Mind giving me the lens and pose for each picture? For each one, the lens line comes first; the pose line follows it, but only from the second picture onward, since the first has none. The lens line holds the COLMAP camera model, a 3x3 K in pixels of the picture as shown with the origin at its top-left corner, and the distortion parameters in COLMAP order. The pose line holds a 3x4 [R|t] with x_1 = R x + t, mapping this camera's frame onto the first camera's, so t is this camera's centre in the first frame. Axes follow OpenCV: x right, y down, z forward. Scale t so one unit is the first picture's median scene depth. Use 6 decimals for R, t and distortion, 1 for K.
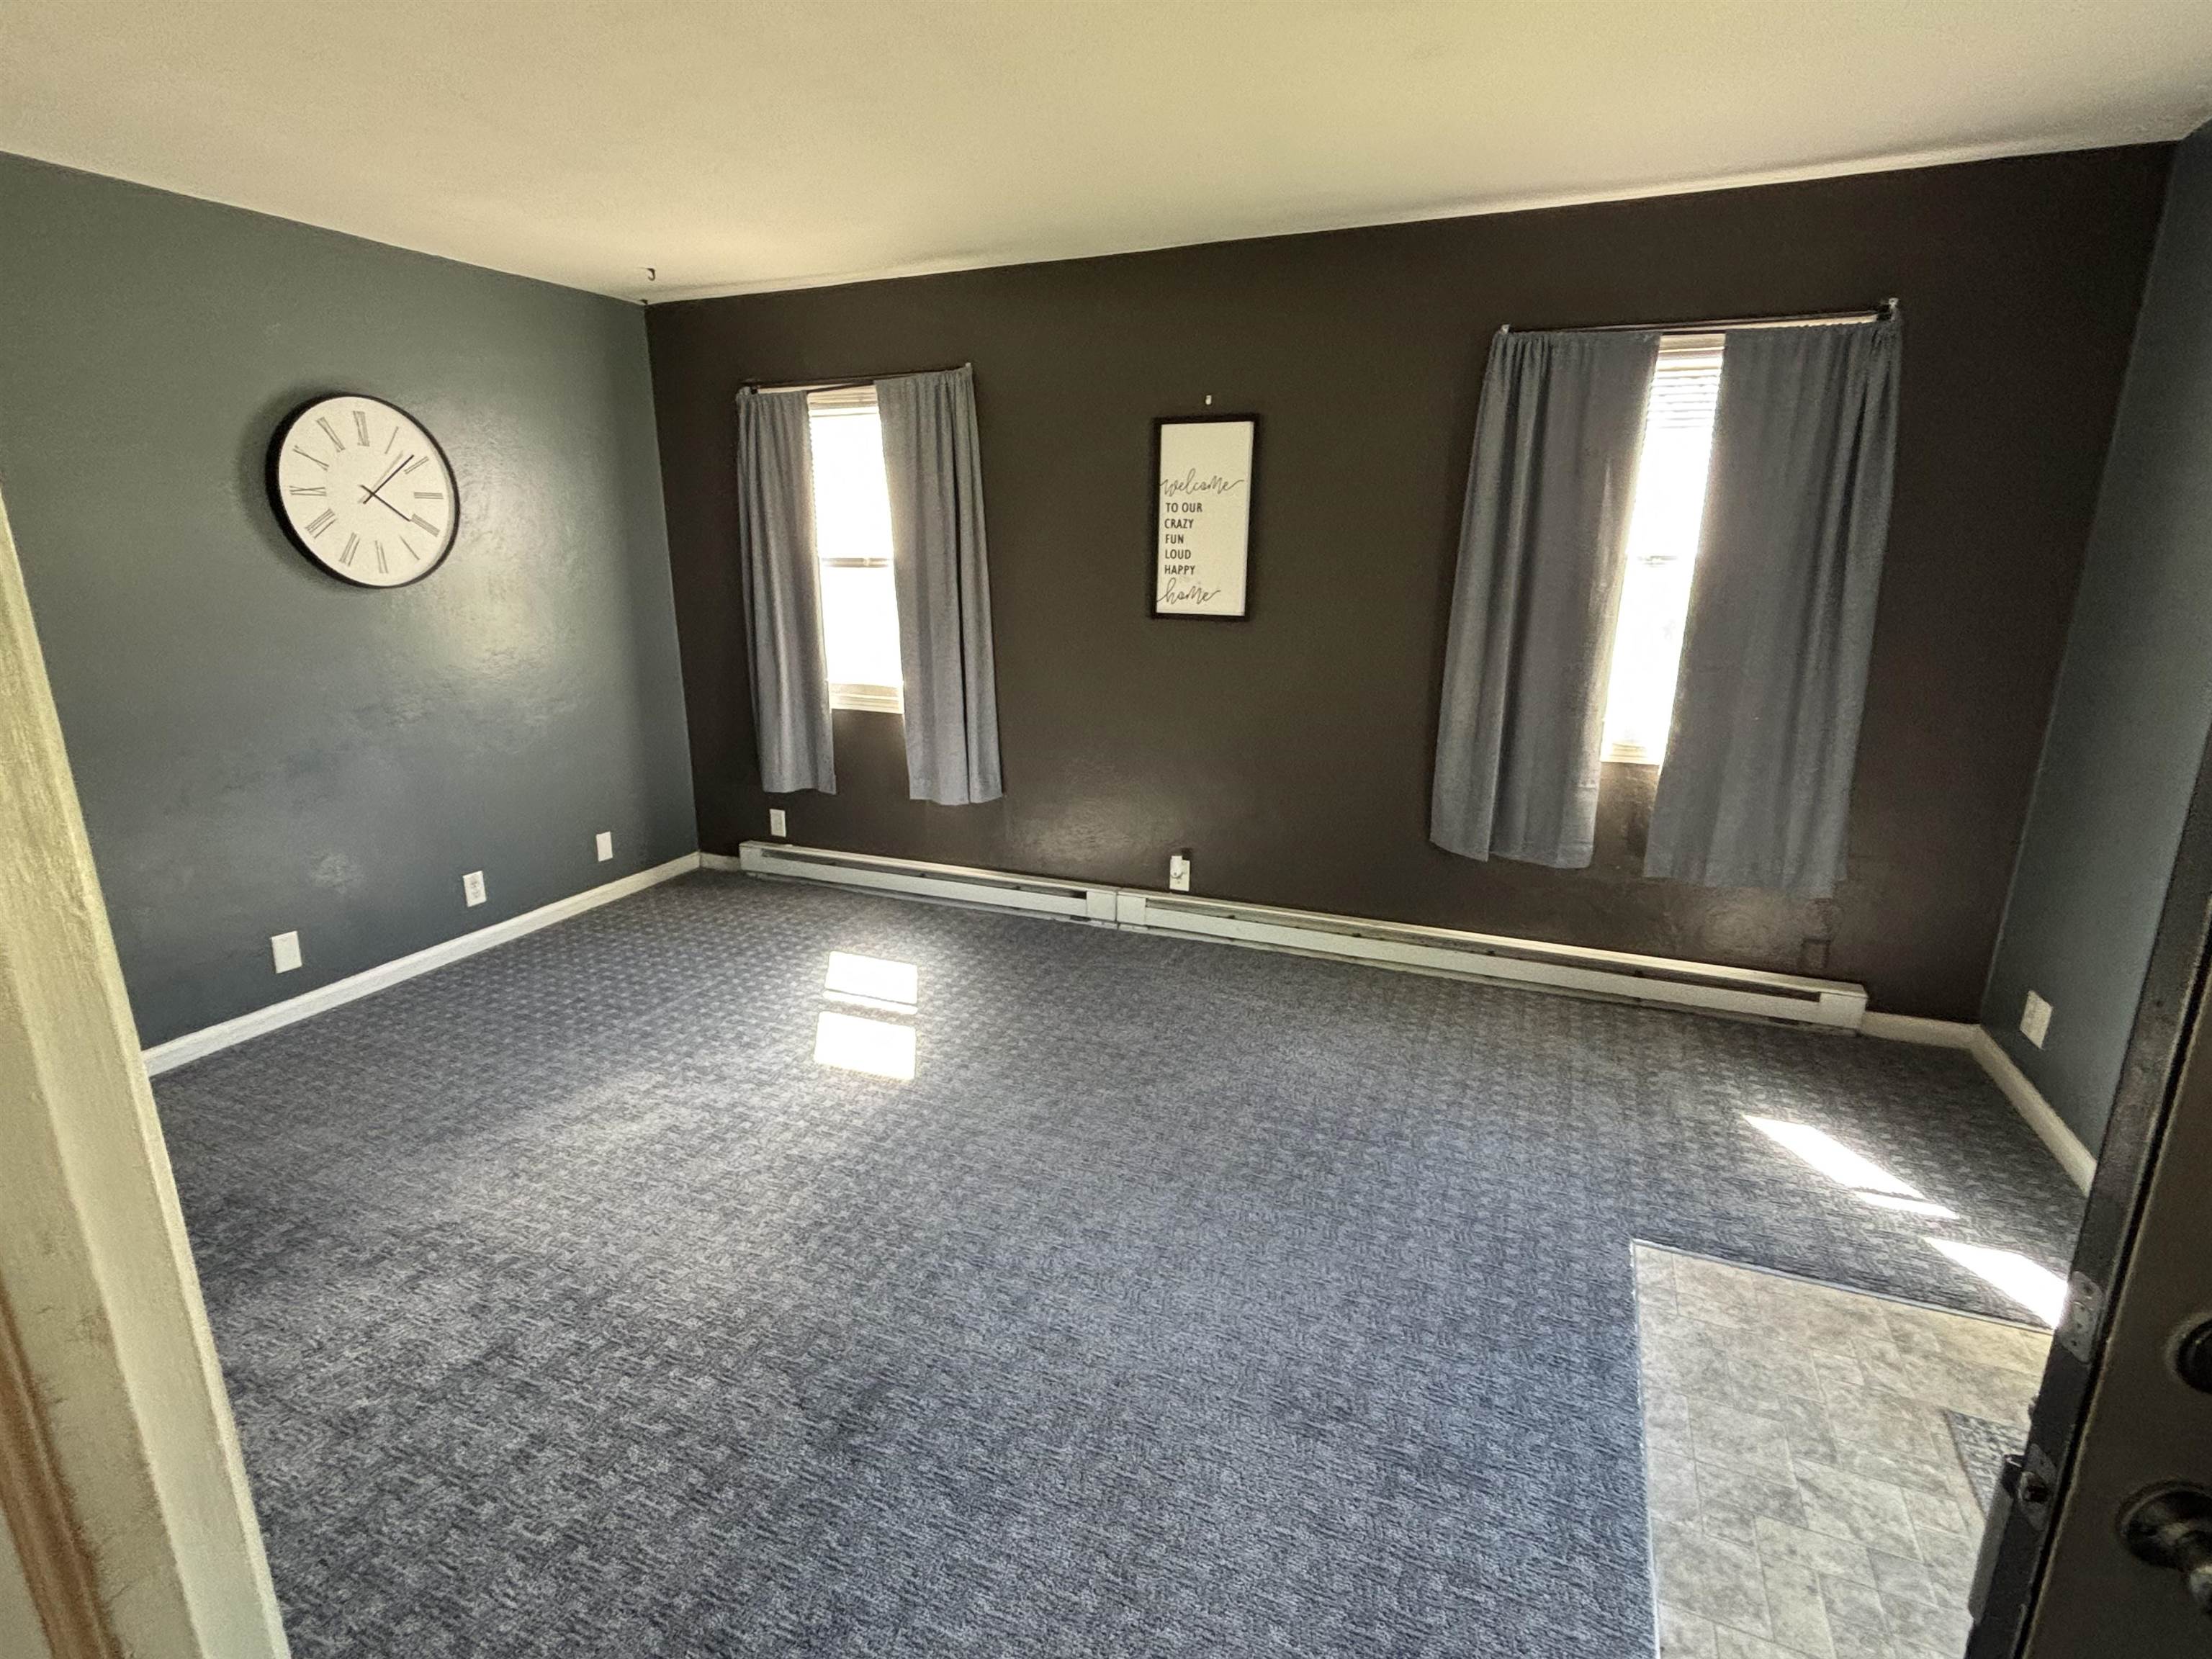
lens RADIAL K [[1053.6, 0, 1103.3], [0, 1053.6, 839.9], [0, 0, 1]] dist [0.000918, -0.000094]
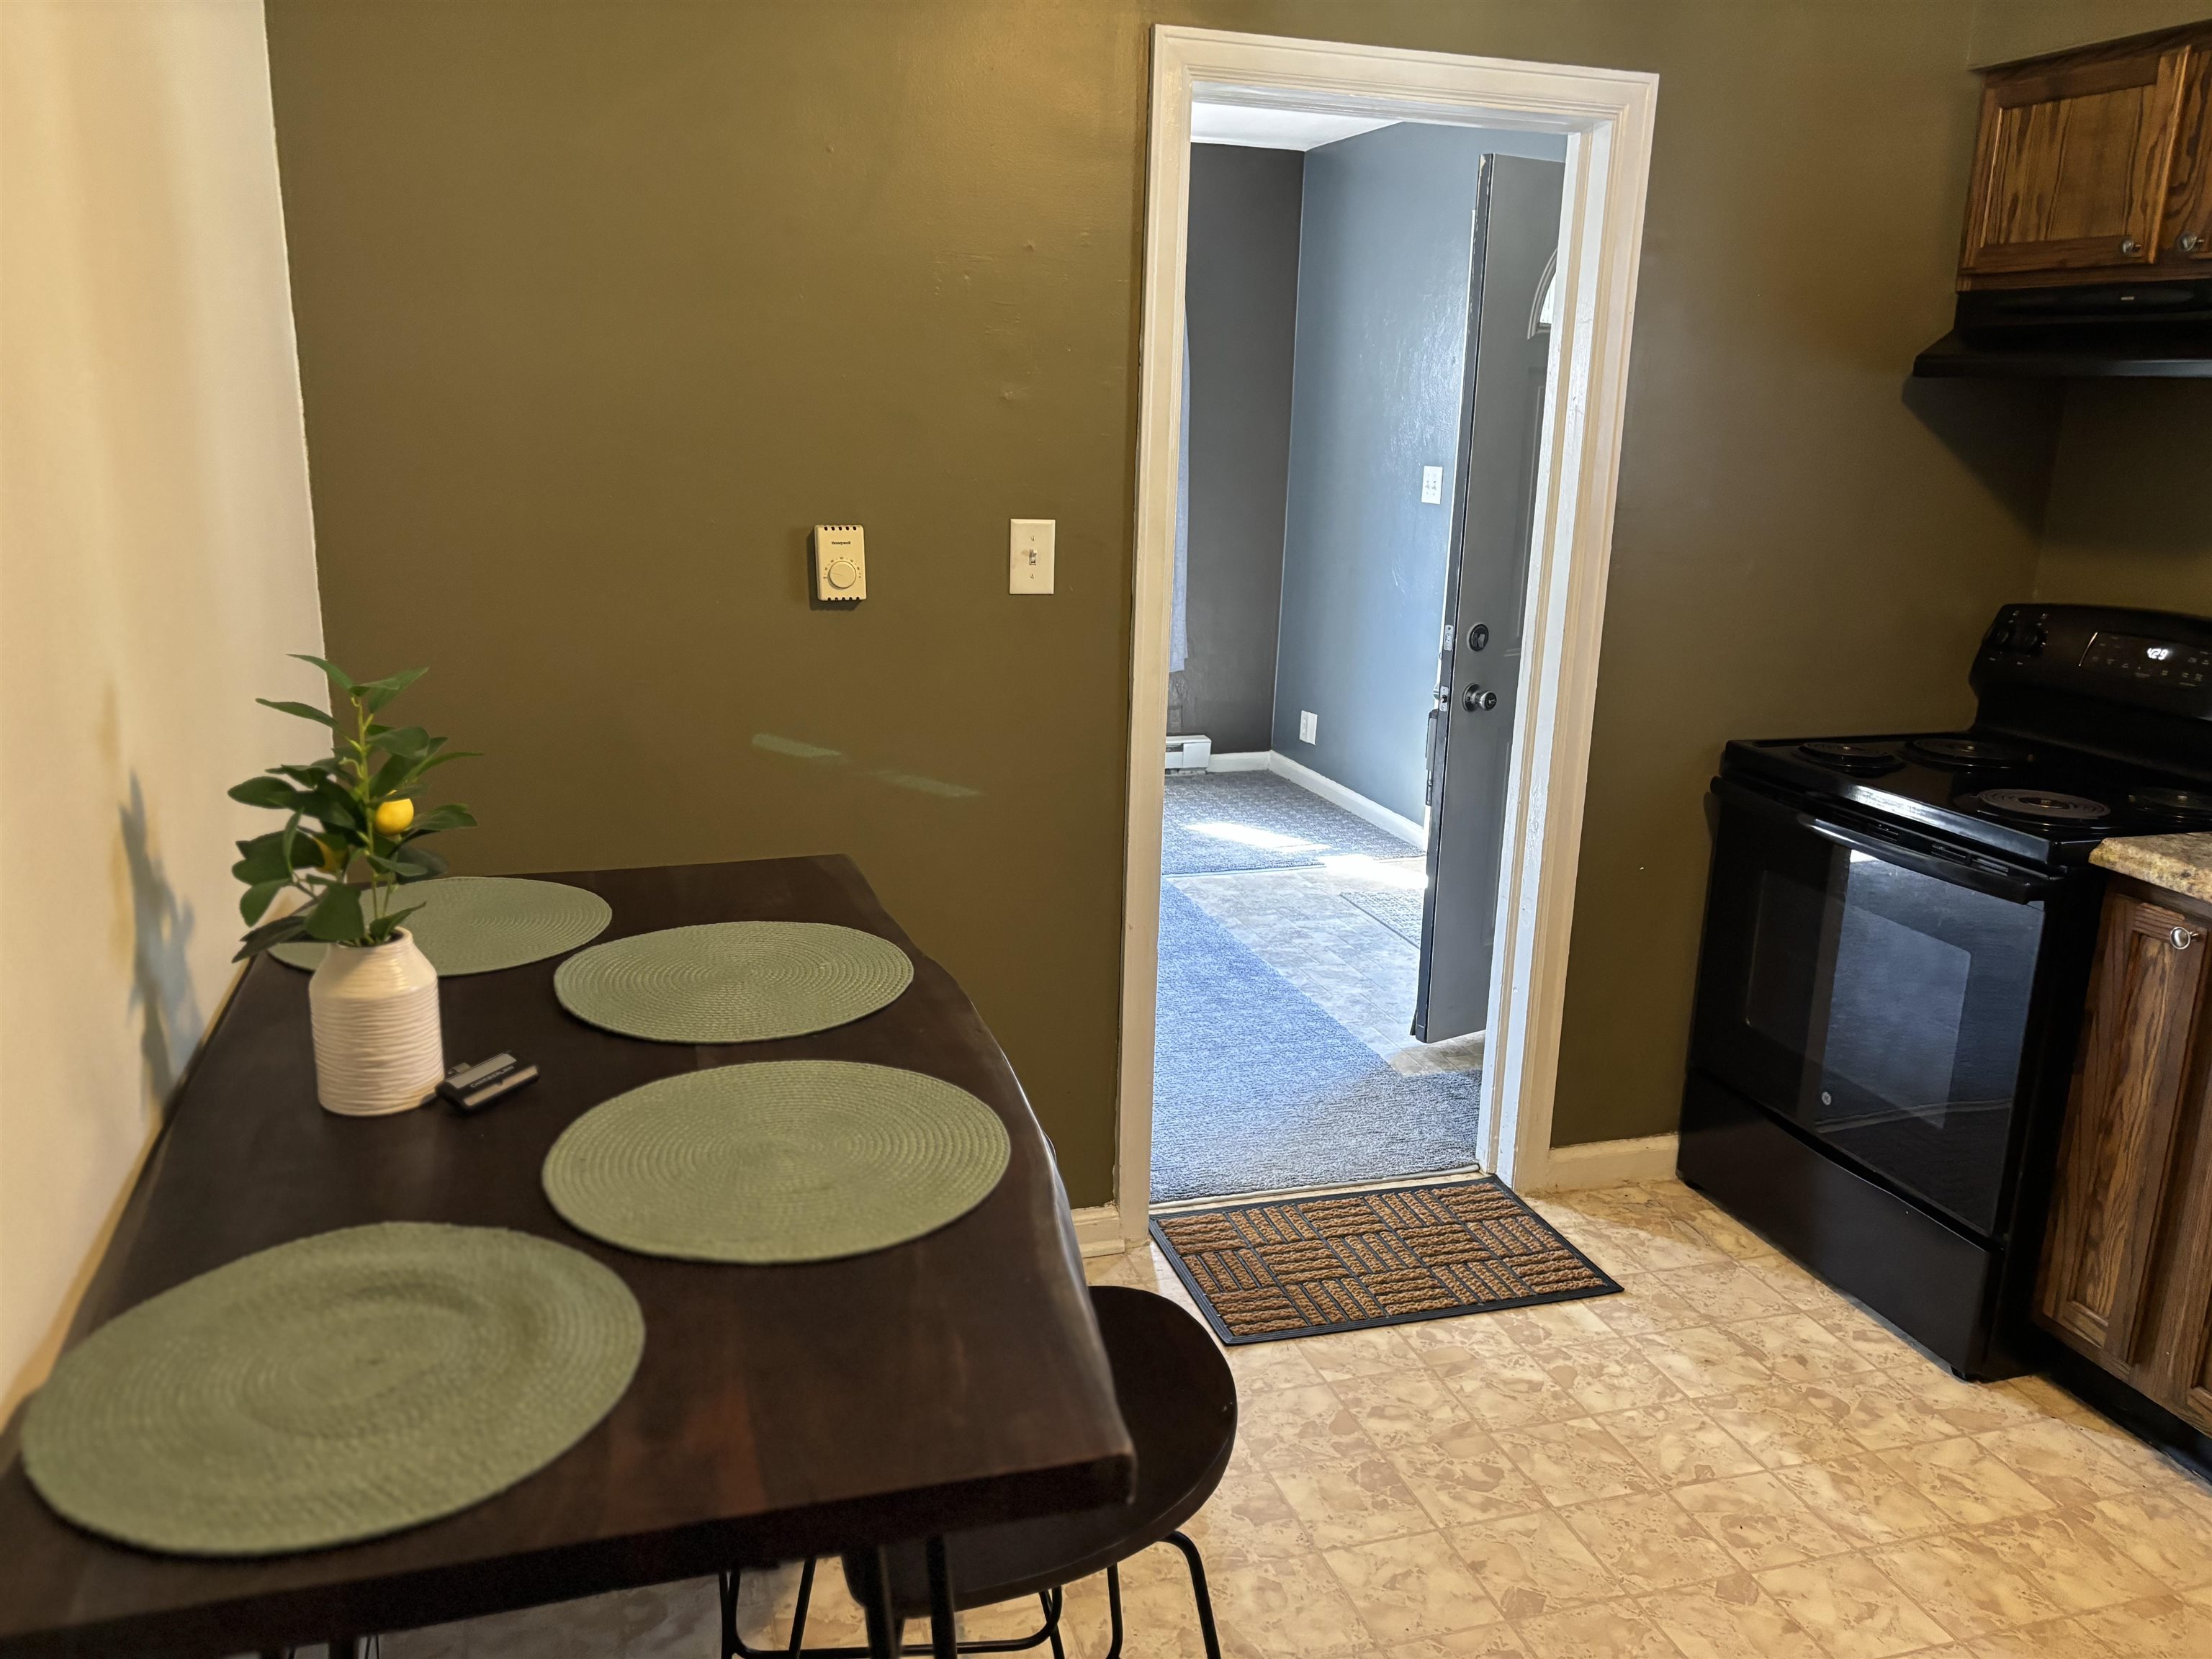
lens RADIAL K [[1669.5, 0, 1102.0], [0, 1669.5, 822.1], [0, 0, 1]] dist [0.060353, -0.073300]
pose [[0.752820, -0.146427, 0.641733, -0.662944], [0.155579, 0.986901, 0.042676, 0.119579], [-0.639576, 0.067713, 0.765740, -0.466896]]
